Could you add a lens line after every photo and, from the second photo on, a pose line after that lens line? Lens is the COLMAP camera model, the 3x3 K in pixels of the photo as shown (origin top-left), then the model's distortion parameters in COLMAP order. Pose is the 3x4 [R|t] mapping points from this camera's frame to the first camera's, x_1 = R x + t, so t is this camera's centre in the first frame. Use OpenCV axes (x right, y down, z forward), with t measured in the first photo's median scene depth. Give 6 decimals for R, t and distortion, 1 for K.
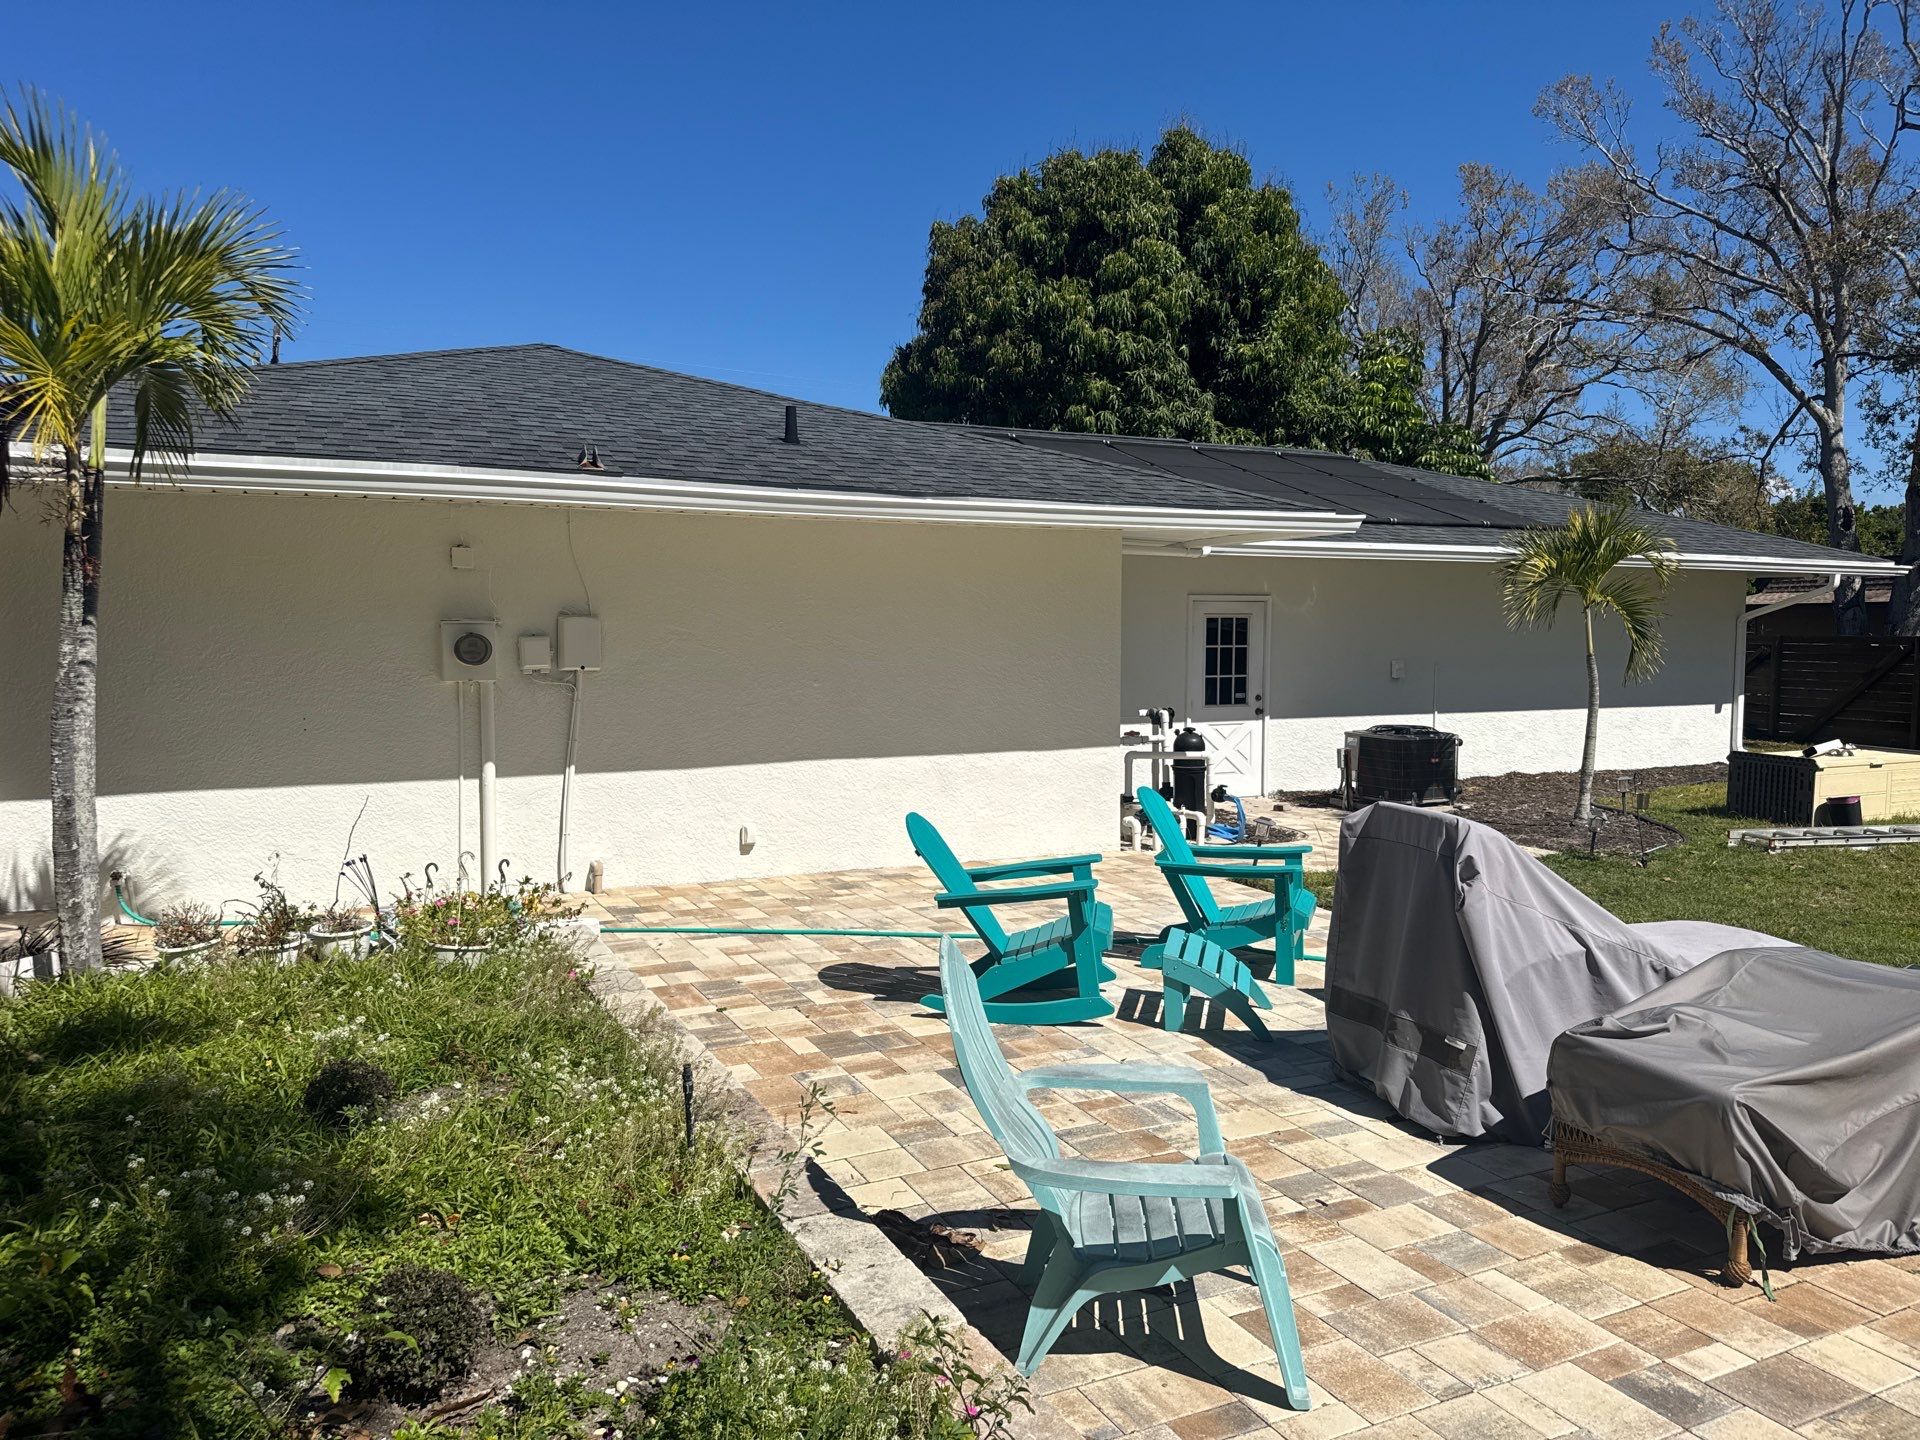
lens RADIAL K [[1350.1, 0, 959.0], [0, 1350.1, 728.0], [0, 0, 1]] dist [0.005439, -0.015880]
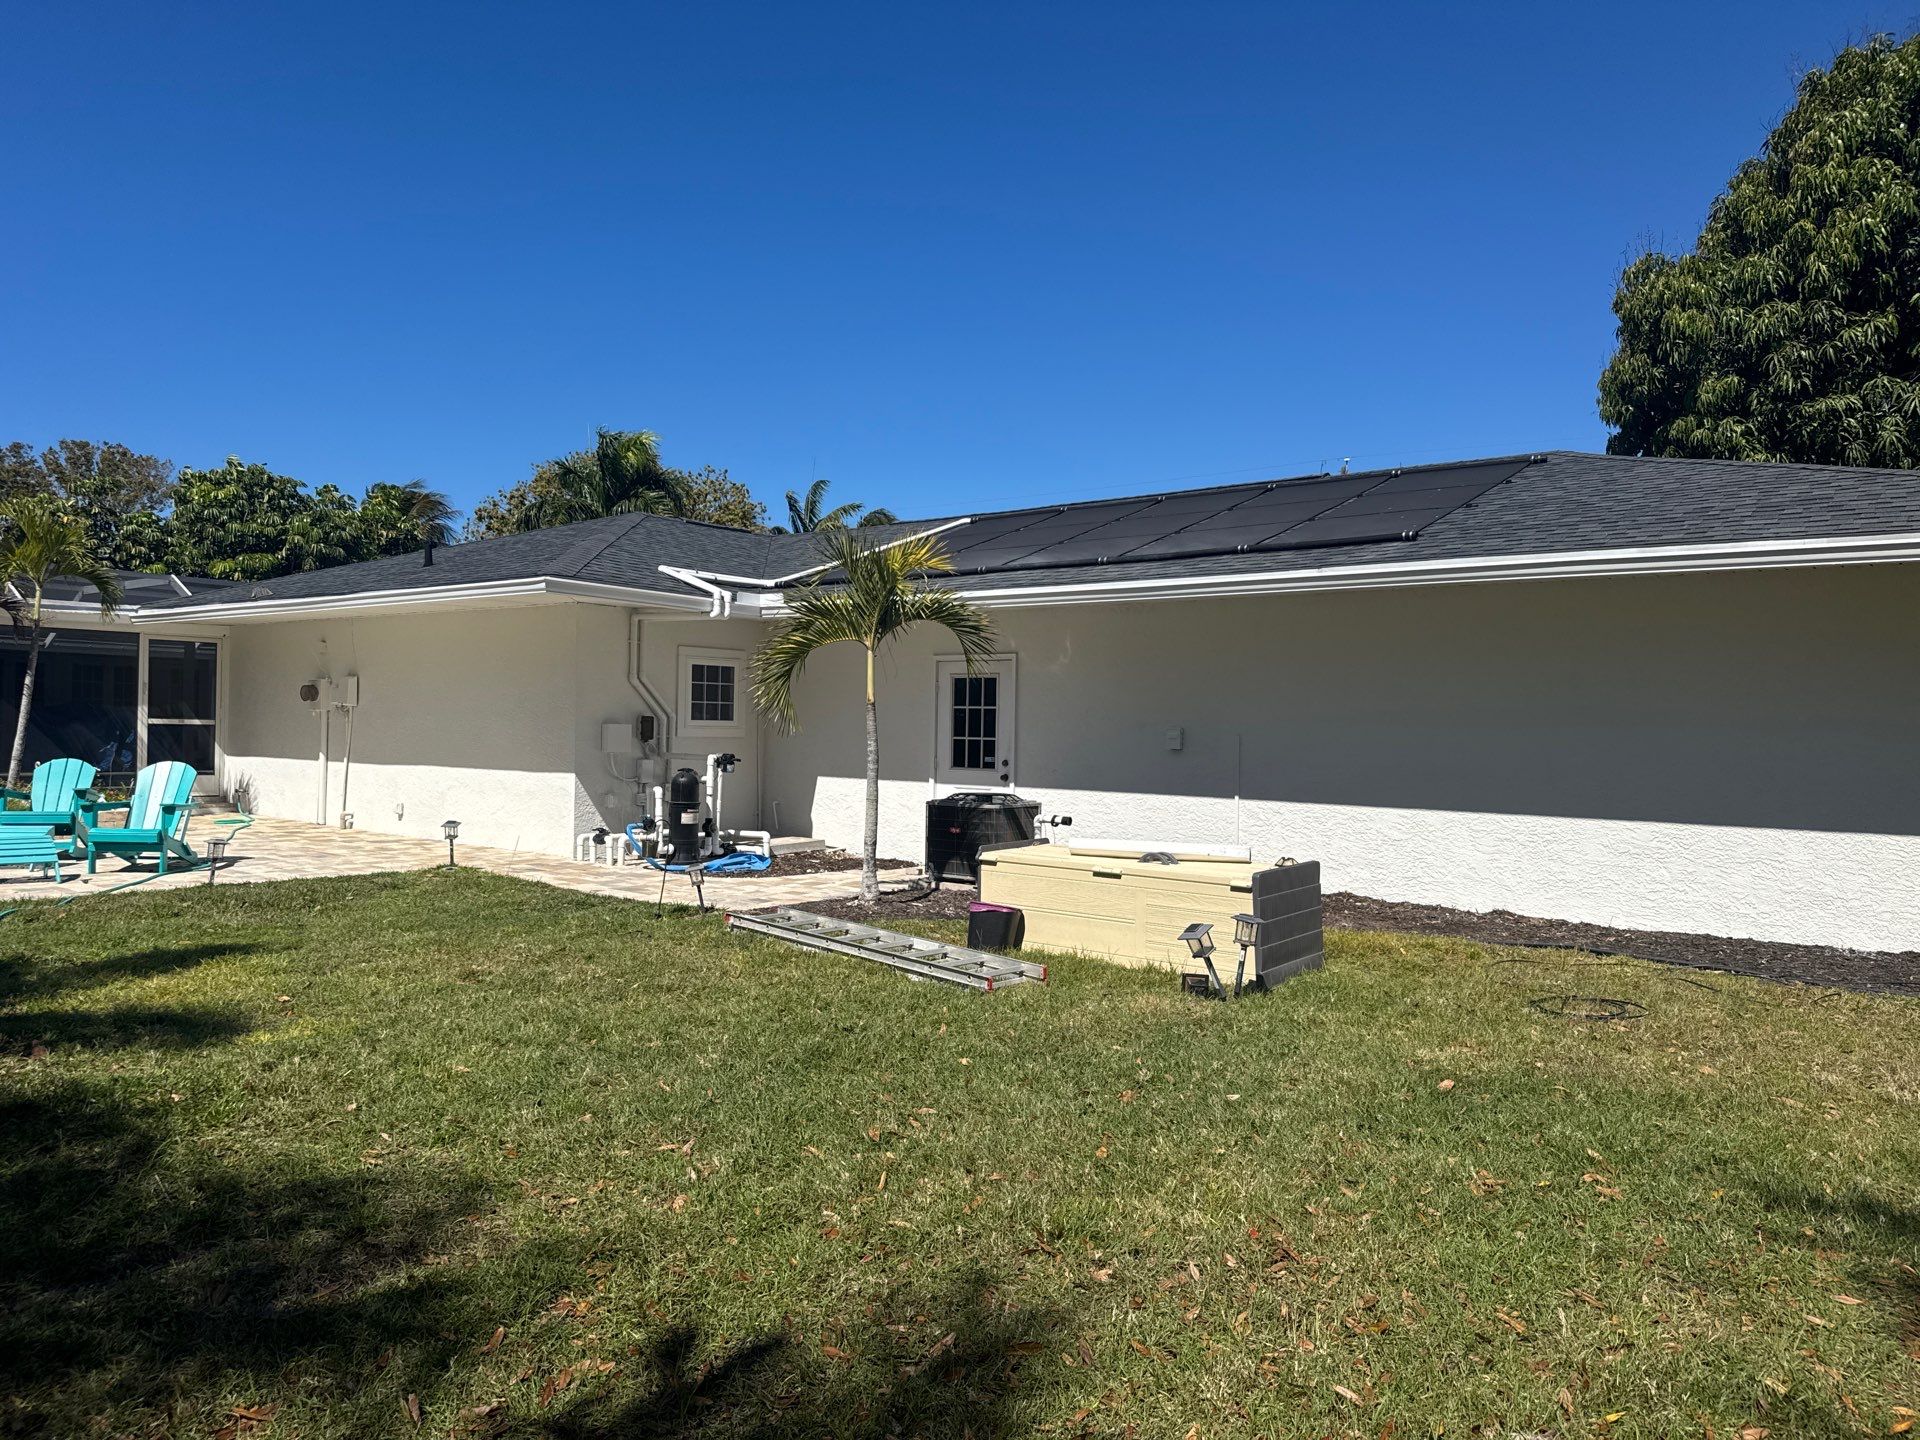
lens RADIAL K [[1350.1, 0, 959.0], [0, 1350.1, 728.0], [0, 0, 1]] dist [0.005439, -0.015880]
pose [[0.452416, 0.022185, -0.891531, 1.049366], [-0.077805, 0.996861, -0.014677, -0.030774], [0.888406, 0.076006, 0.452722, 0.553708]]
